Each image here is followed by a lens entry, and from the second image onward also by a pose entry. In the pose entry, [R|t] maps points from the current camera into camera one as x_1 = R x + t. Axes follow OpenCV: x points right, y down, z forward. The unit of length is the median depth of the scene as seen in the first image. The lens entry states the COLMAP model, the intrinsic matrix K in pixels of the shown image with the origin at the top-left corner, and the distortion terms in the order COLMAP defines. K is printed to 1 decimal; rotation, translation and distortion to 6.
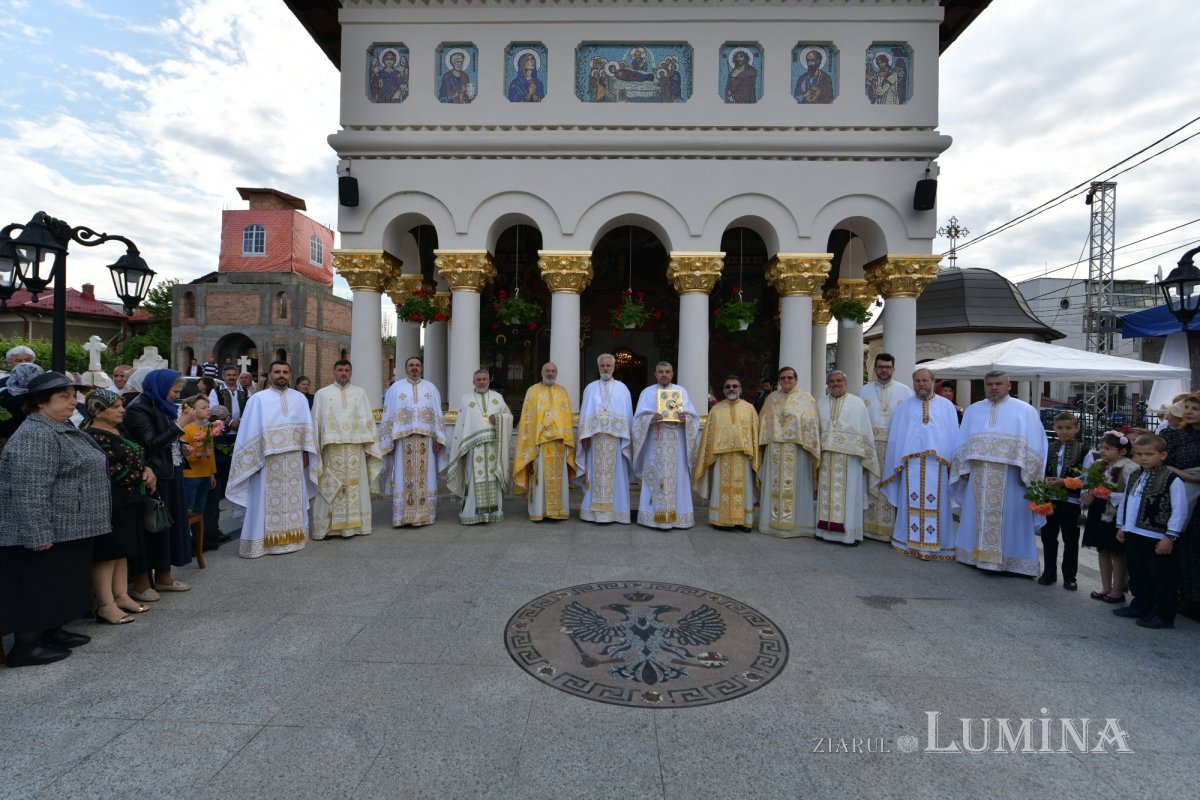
lens RADIAL K [[560.1, 0, 594.6], [0, 560.1, 390.5], [0, 0, 1]] dist [-0.003378, -0.000482]
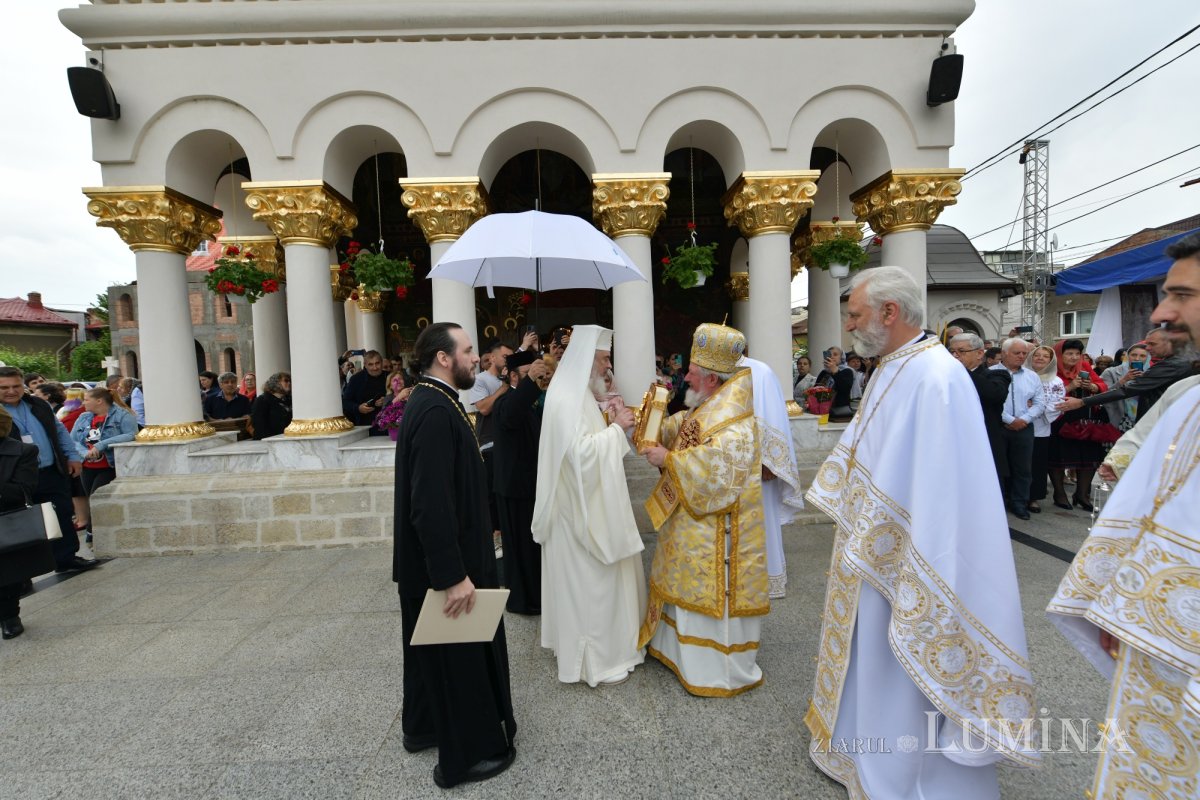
lens RADIAL K [[475.9, 0, 595.8], [0, 475.9, 394.5], [0, 0, 1]] dist [-0.005343, -0.000245]
pose [[0.996273, -0.055794, 0.065778, 0.084343], [0.052461, 0.997302, 0.051353, -0.004790], [-0.068465, -0.047710, 0.996512, 0.394302]]
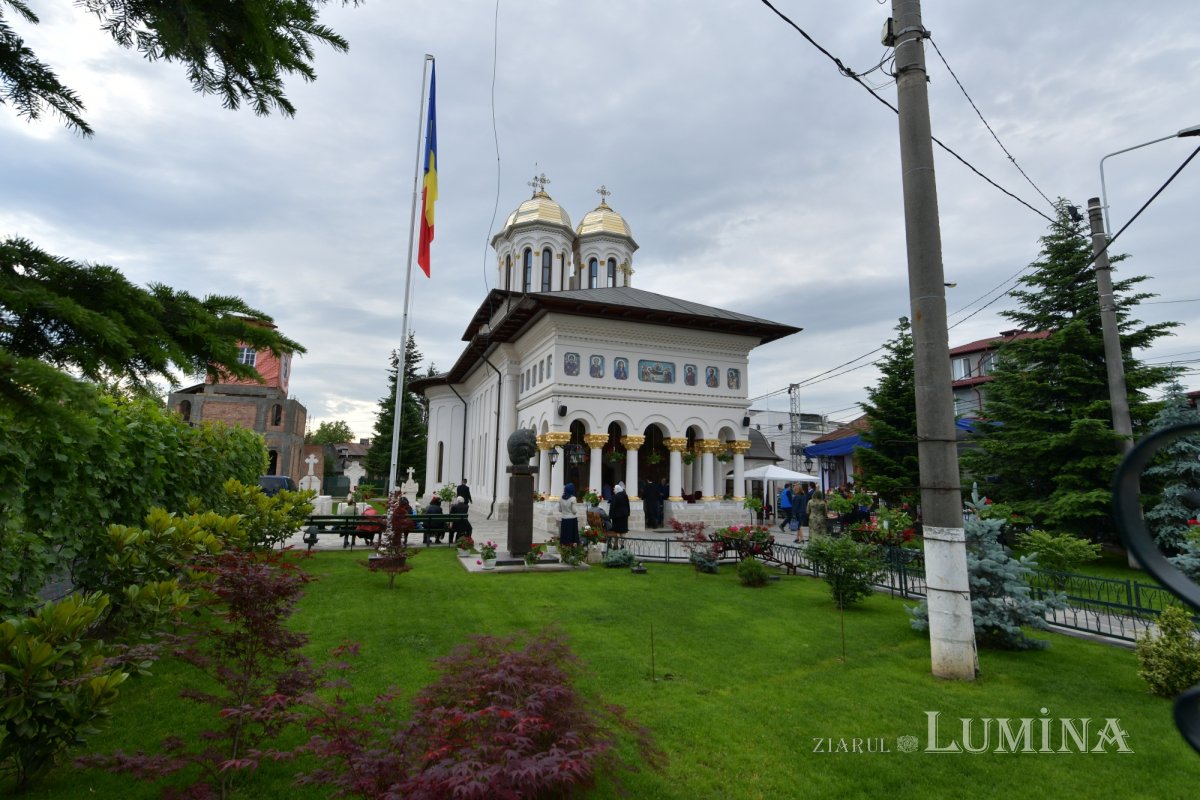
lens RADIAL K [[573.3, 0, 595.7], [0, 573.3, 392.8], [0, 0, 1]] dist [-0.001538, -0.000027]
pose [[0.924722, 0.055803, 0.376531, -1.288162], [0.000531, 0.989006, -0.147878, -0.042937], [-0.380644, 0.136945, 0.914525, -1.490751]]
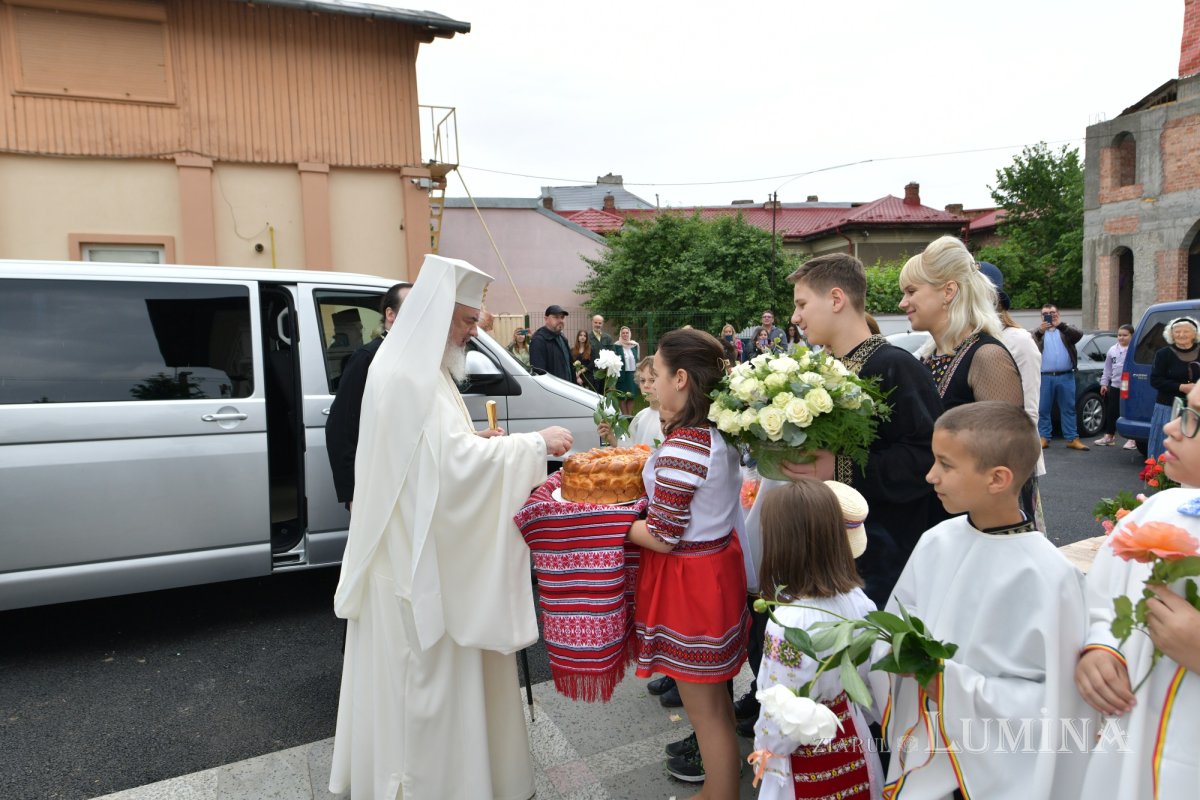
lens RADIAL K [[688.2, 0, 602.2], [0, 688.2, 372.2], [0, 0, 1]] dist [-0.002905, -0.001803]
pose [[0.458749, 0.028801, -0.888099, -1.335717], [0.036389, 0.998027, 0.051163, -0.048240], [0.887821, -0.055788, 0.456796, 1.042650]]
